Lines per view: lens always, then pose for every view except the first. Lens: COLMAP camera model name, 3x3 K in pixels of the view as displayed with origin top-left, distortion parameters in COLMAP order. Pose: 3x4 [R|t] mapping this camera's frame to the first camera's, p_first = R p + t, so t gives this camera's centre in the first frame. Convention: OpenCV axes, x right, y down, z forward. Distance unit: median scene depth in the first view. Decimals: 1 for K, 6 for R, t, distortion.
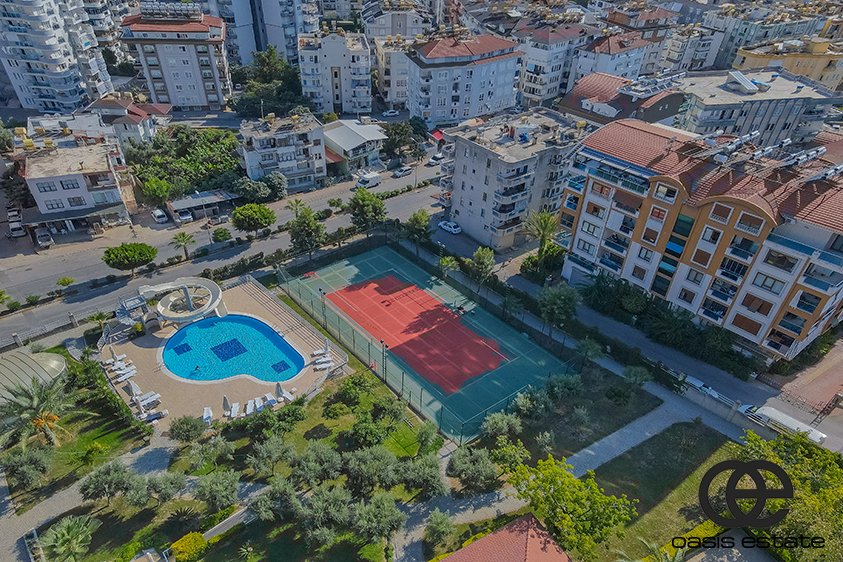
lens RADIAL K [[599.3, 0, 401.9], [0, 599.3, 247.0], [0, 0, 1]] dist [0.122699, 0.005654]
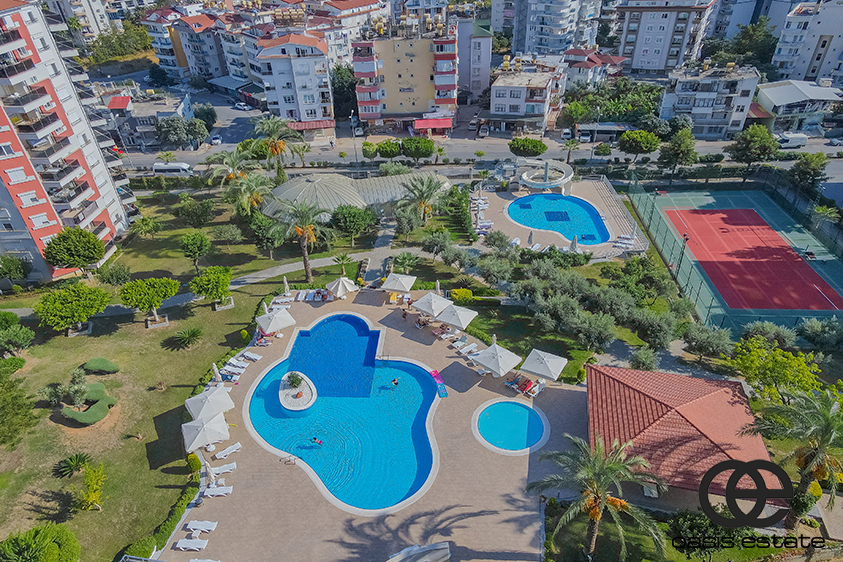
lens RADIAL K [[599.3, 0, 401.9], [0, 599.3, 247.0], [0, 0, 1]] dist [0.122699, 0.005654]
pose [[0.708733, 0.332935, -0.621974, 0.173571], [-0.355040, 0.930179, 0.093348, 0.155058], [0.609625, 0.154667, 0.777454, -0.054253]]
